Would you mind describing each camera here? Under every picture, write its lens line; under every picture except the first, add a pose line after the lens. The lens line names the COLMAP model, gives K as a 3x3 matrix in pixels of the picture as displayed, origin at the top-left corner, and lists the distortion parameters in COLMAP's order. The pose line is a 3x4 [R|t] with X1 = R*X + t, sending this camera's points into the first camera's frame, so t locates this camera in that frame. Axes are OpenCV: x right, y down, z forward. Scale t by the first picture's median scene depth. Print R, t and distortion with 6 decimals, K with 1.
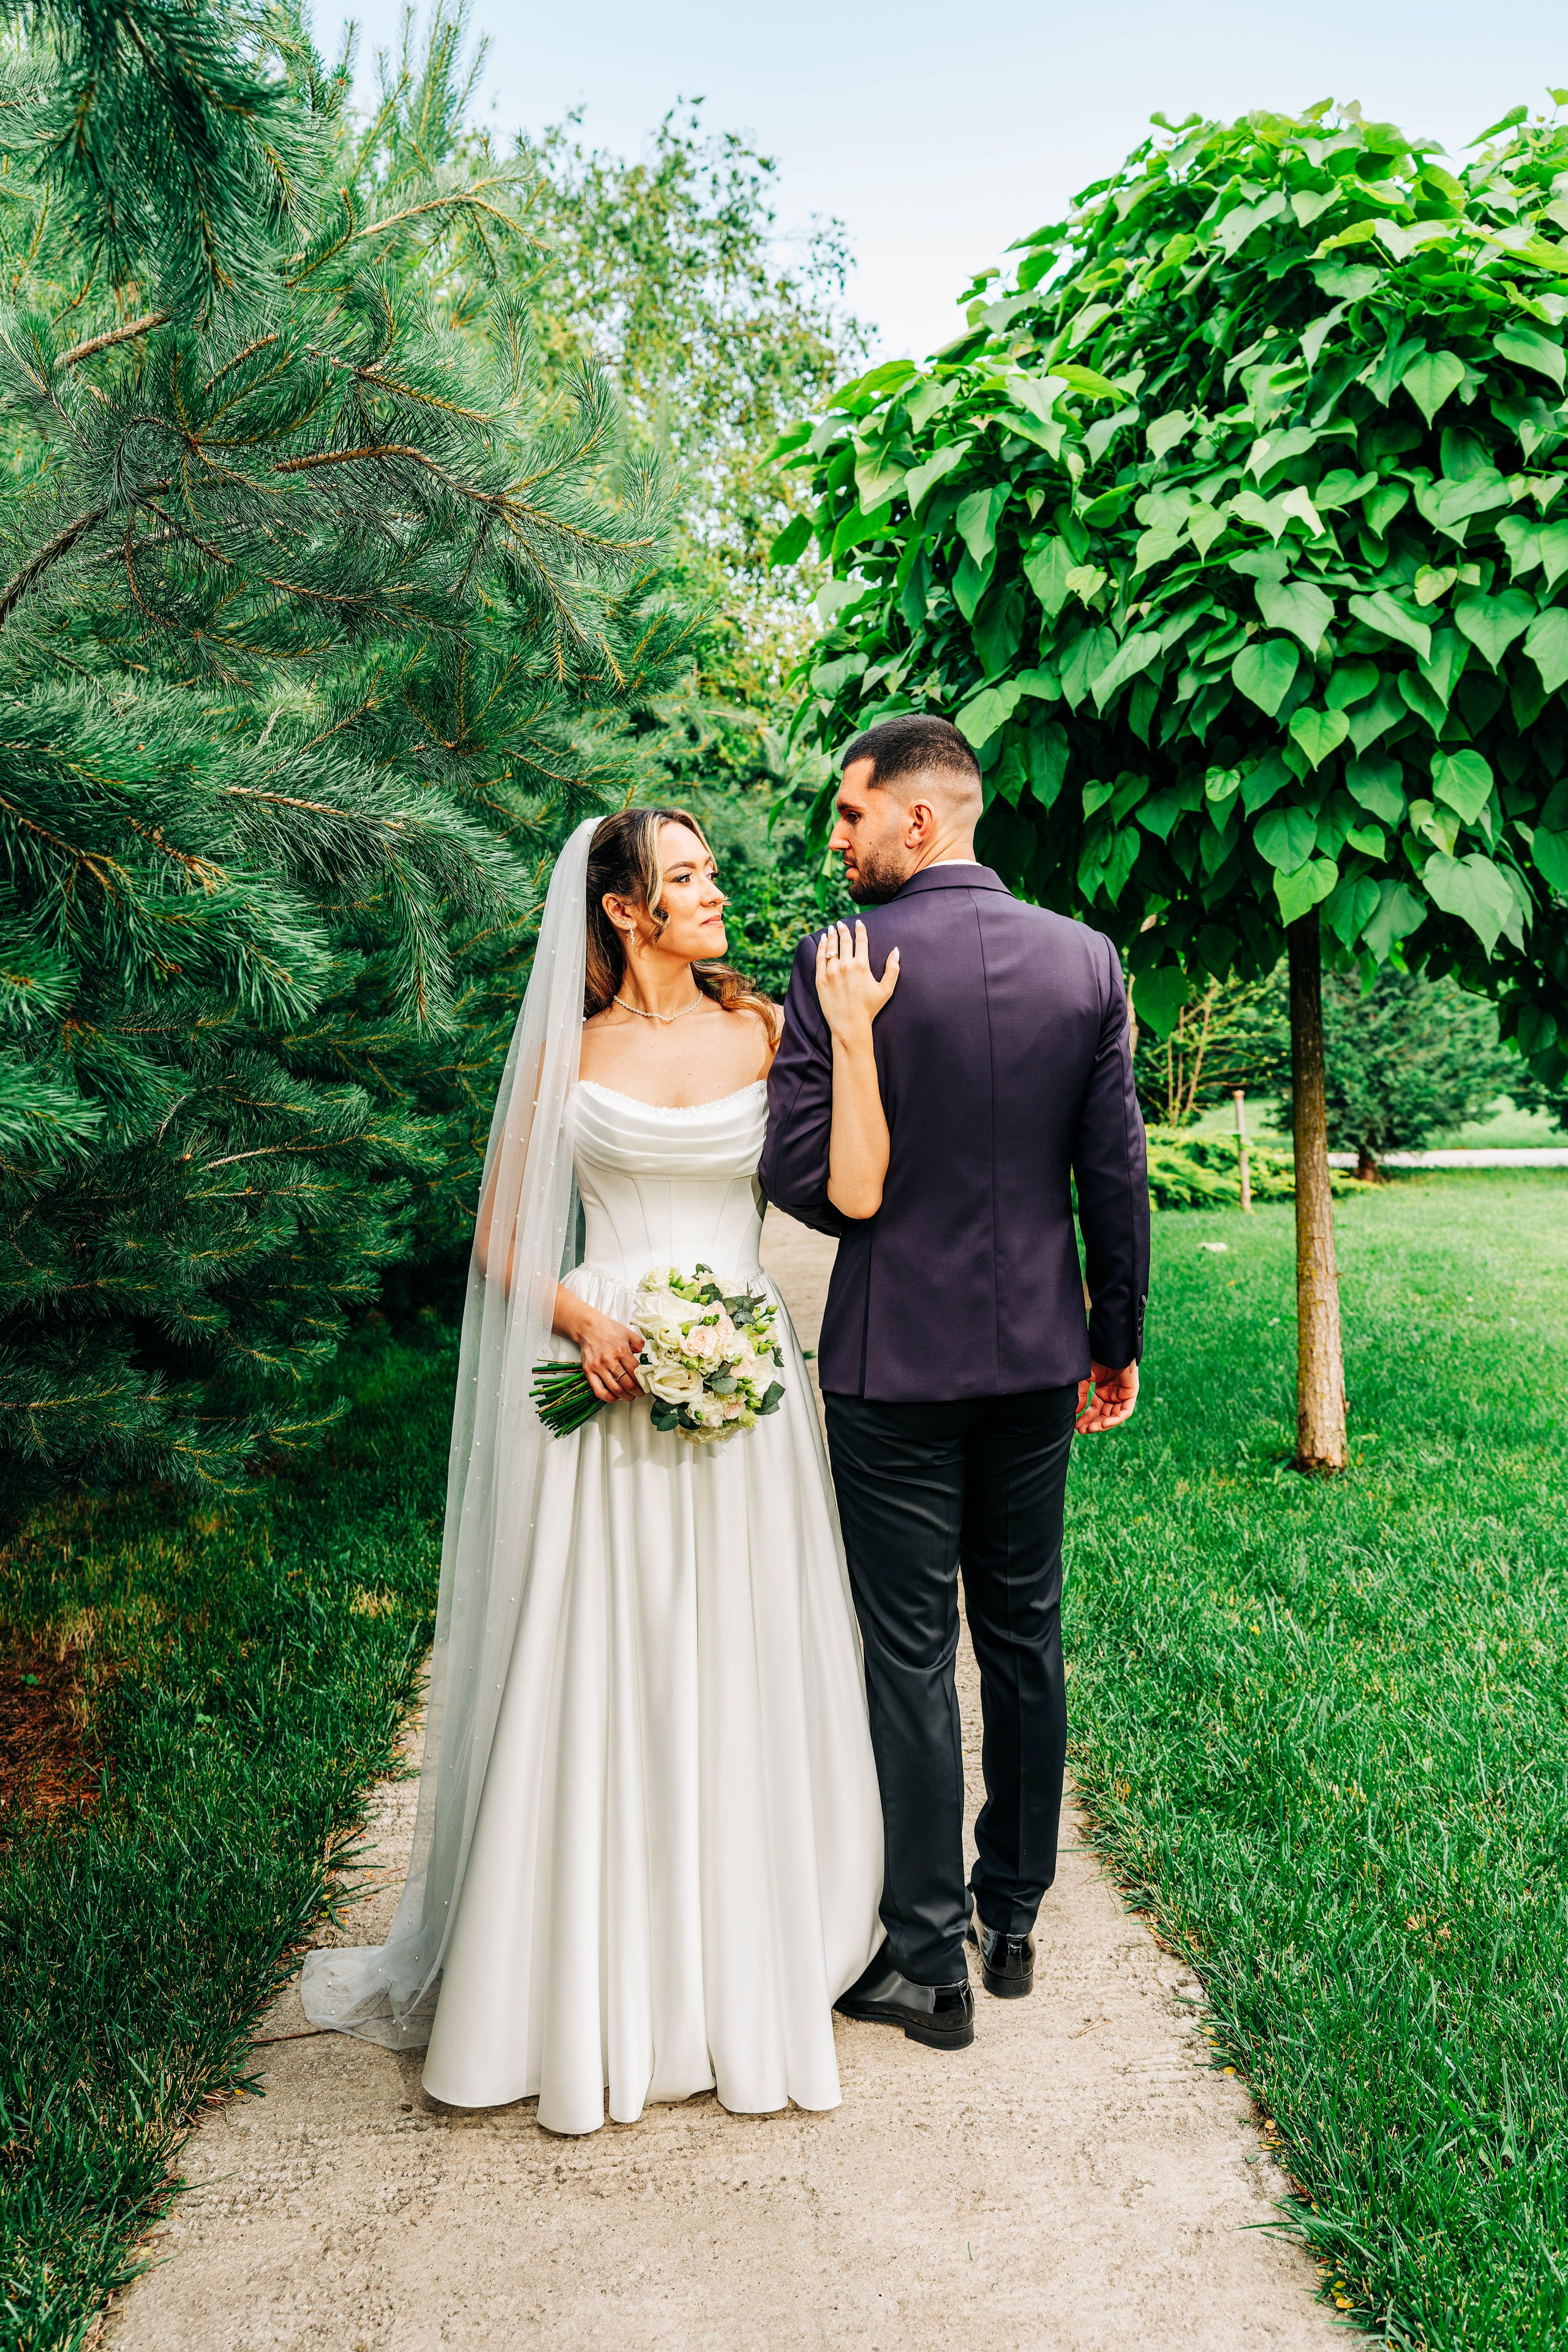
lens RADIAL K [[1865.5, 0, 784.0], [0, 1865.5, 1176.0], [0, 0, 1]] dist [0.008005, 0.001795]
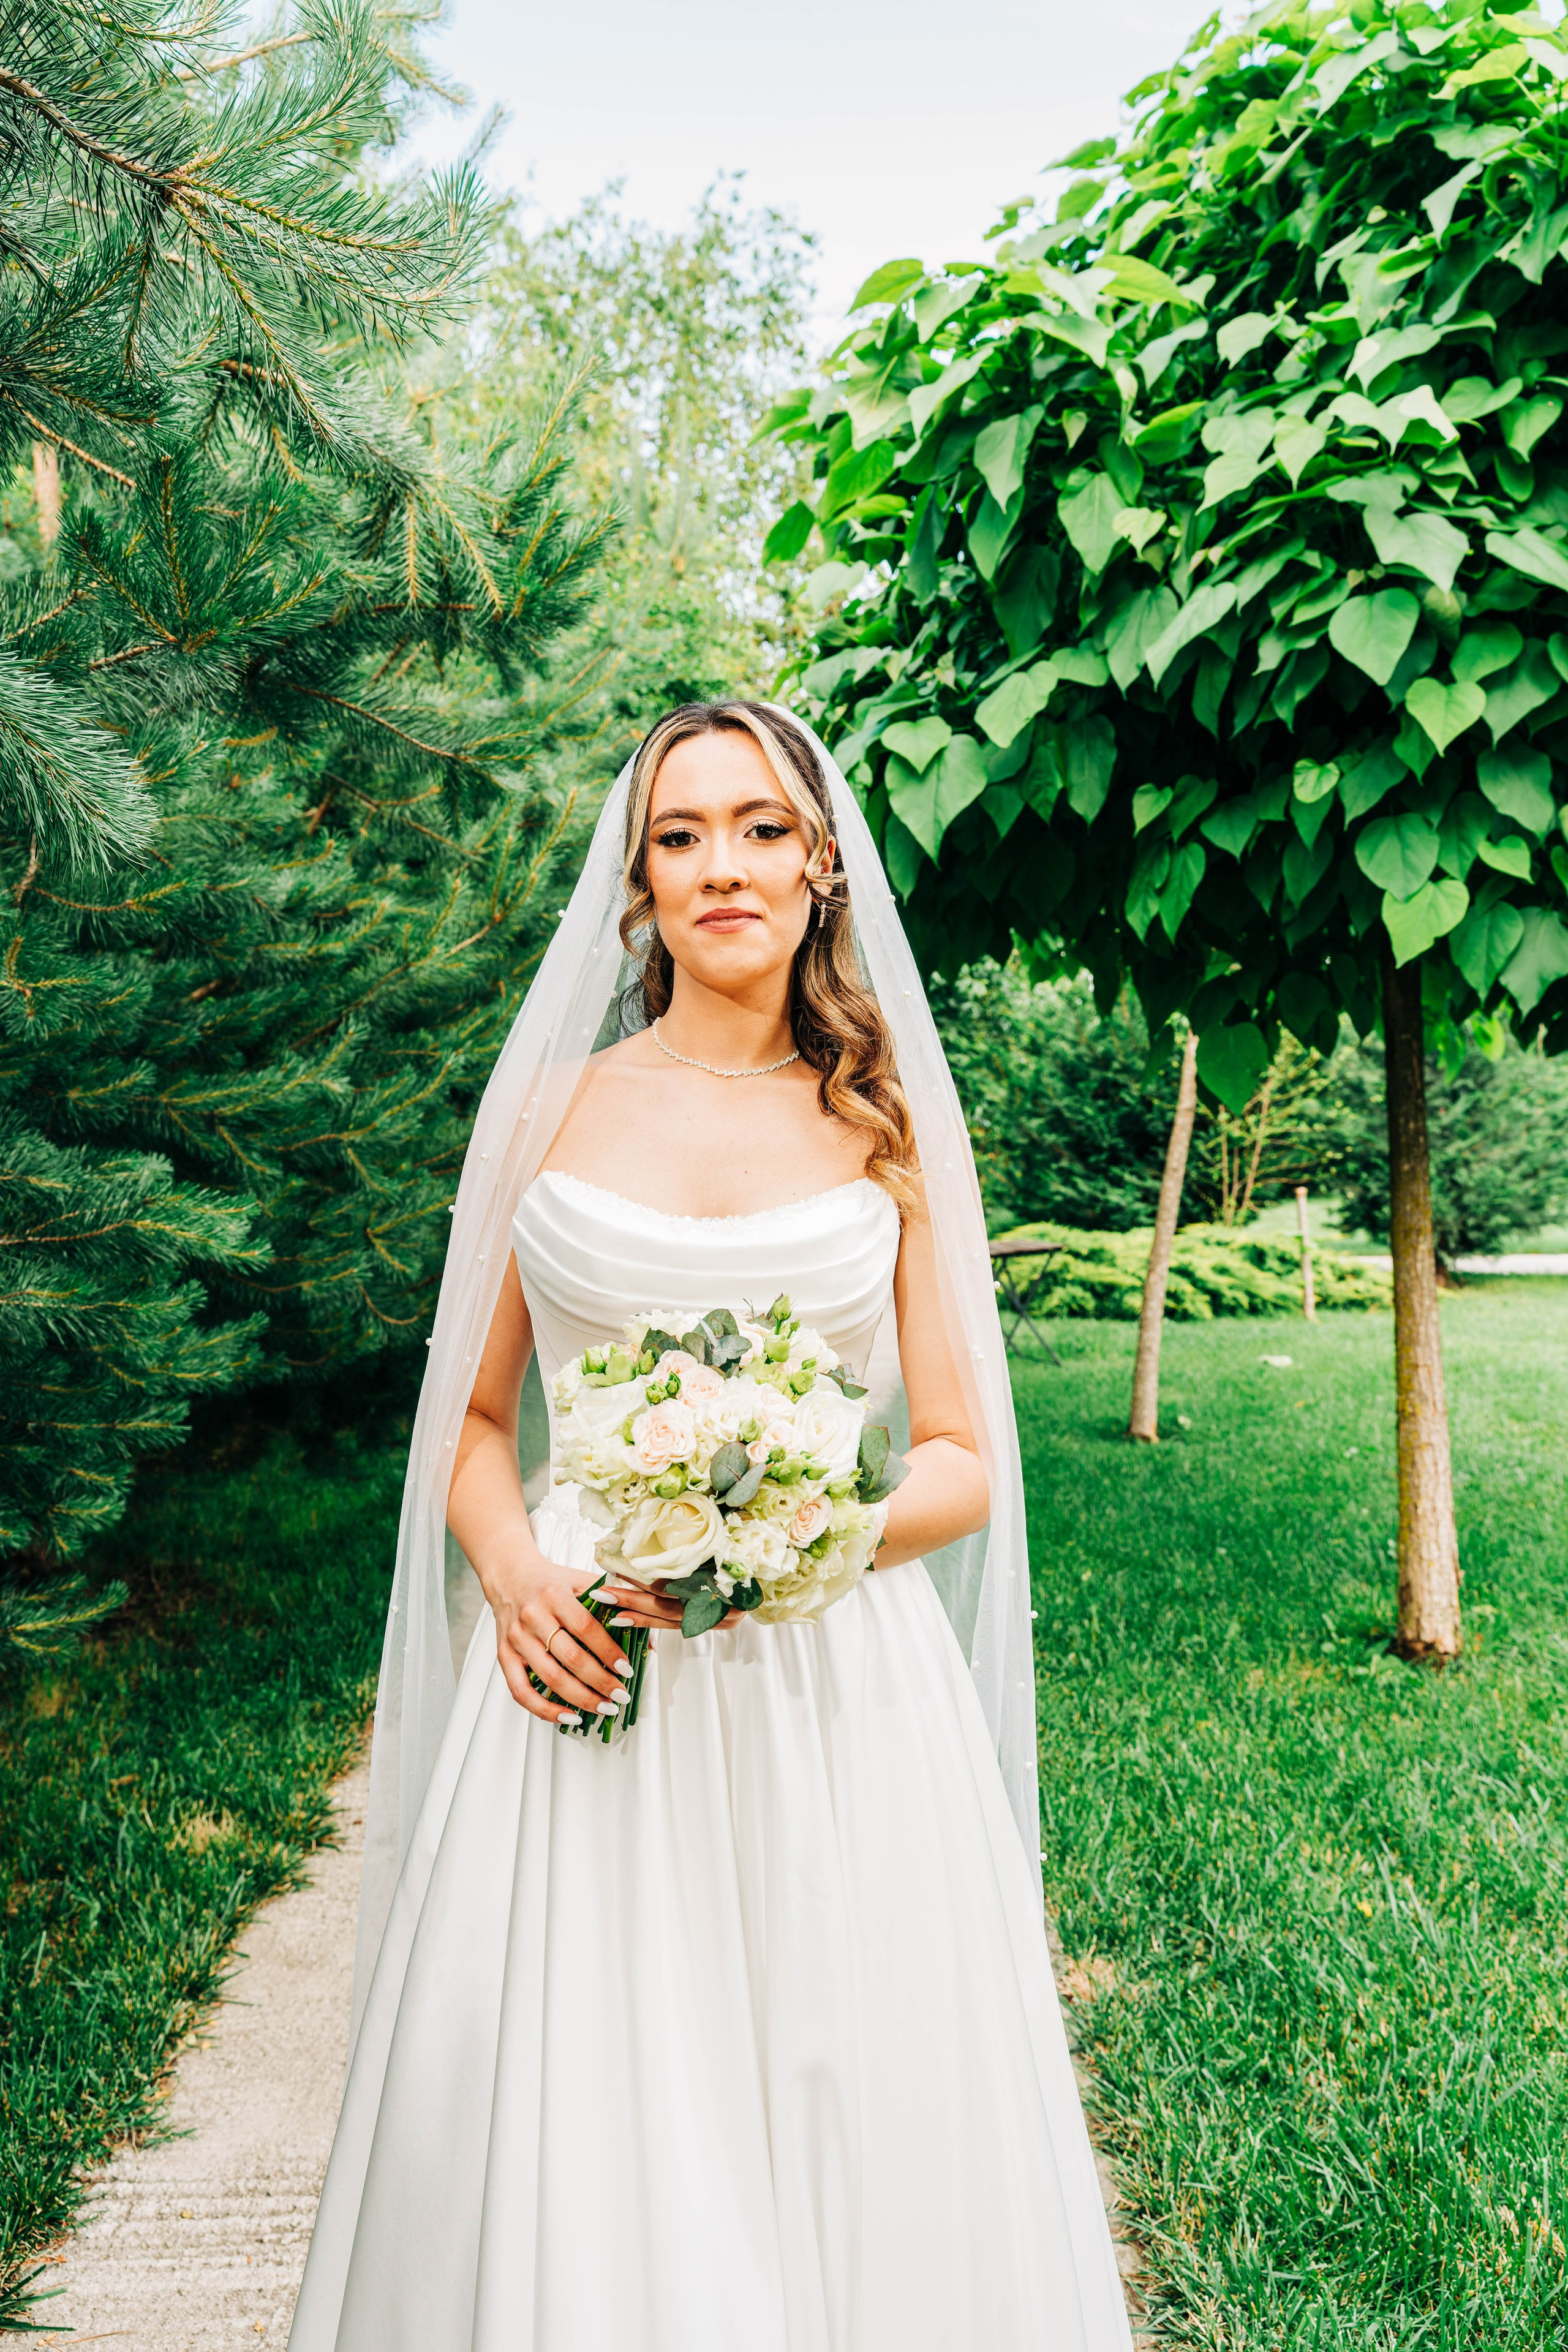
lens RADIAL K [[1865.5, 0, 784.0], [0, 1865.5, 1176.0], [0, 0, 1]] dist [0.008005, 0.001795]
pose [[0.999631, 0.011487, -0.024614, 0.035229], [-0.012720, 0.998641, -0.050549, -0.005551], [0.024000, 0.050844, 0.998418, 0.226718]]
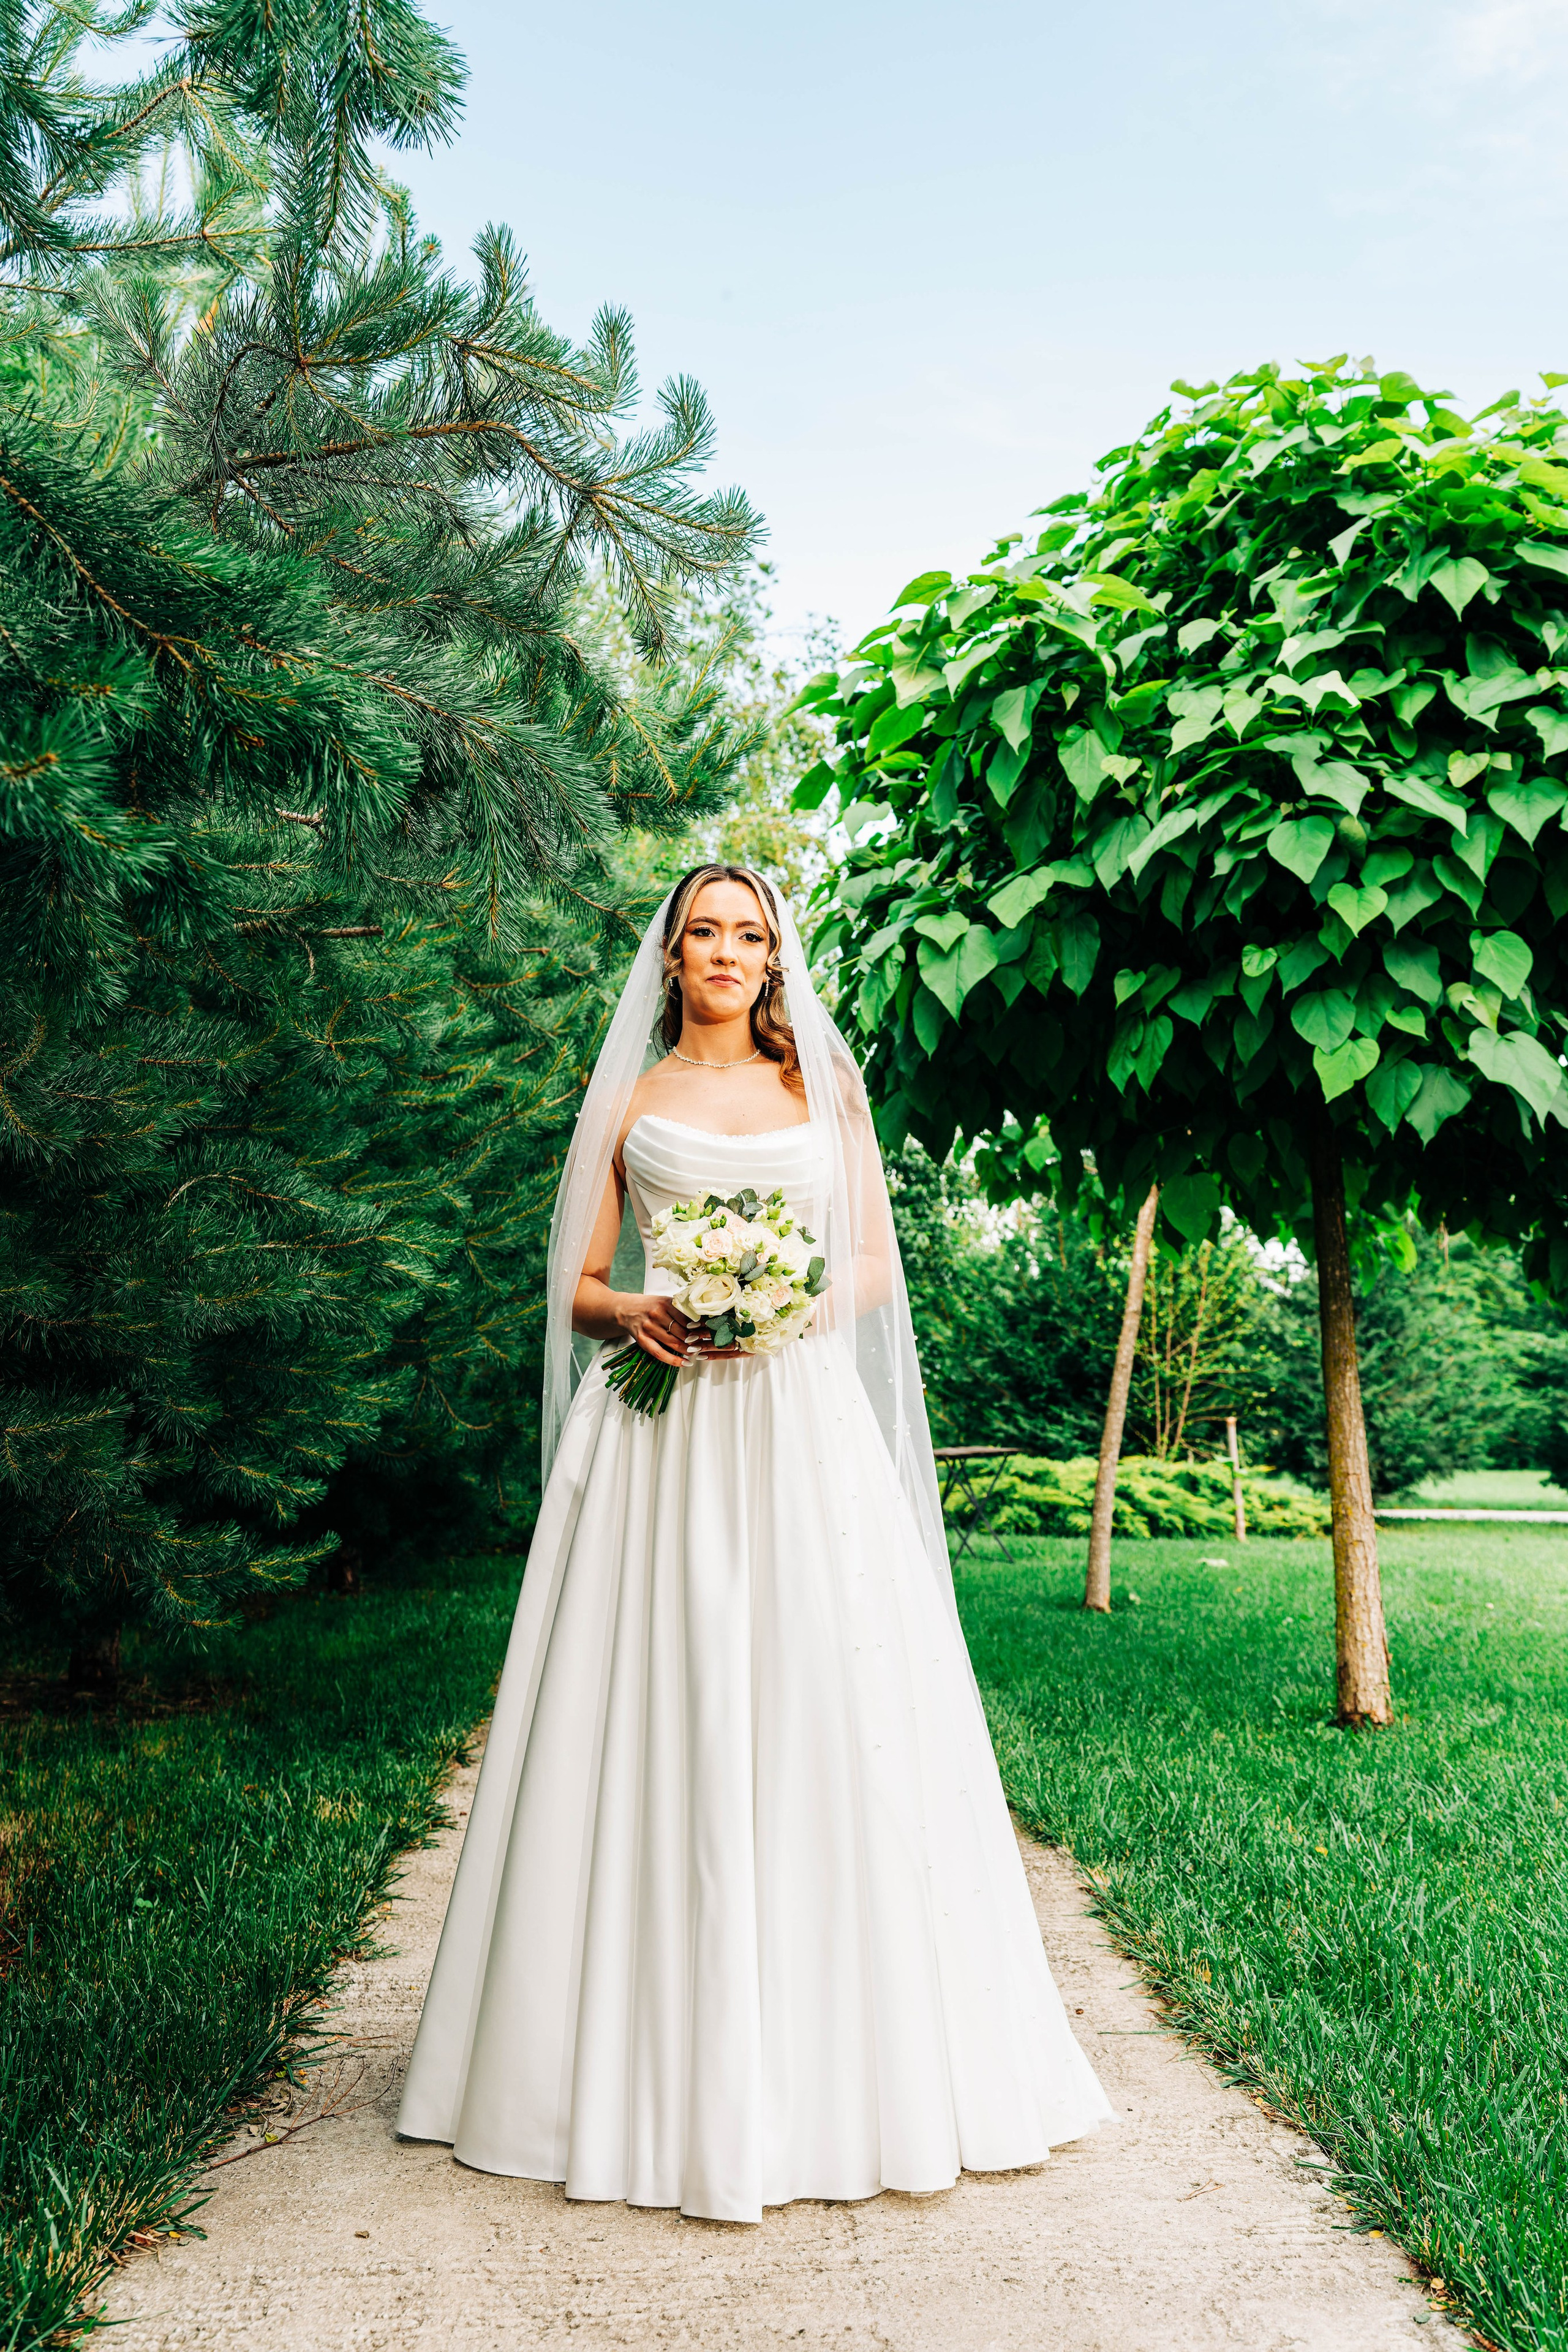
lens RADIAL K [[1865.5, 0, 784.0], [0, 1865.5, 1176.0], [0, 0, 1]] dist [0.008005, 0.001795]
pose [[0.999377, 0.031993, 0.014894, -0.028730], [-0.028275, 0.978452, -0.204527, 0.109410], [-0.021116, 0.203979, 0.978748, 0.053801]]
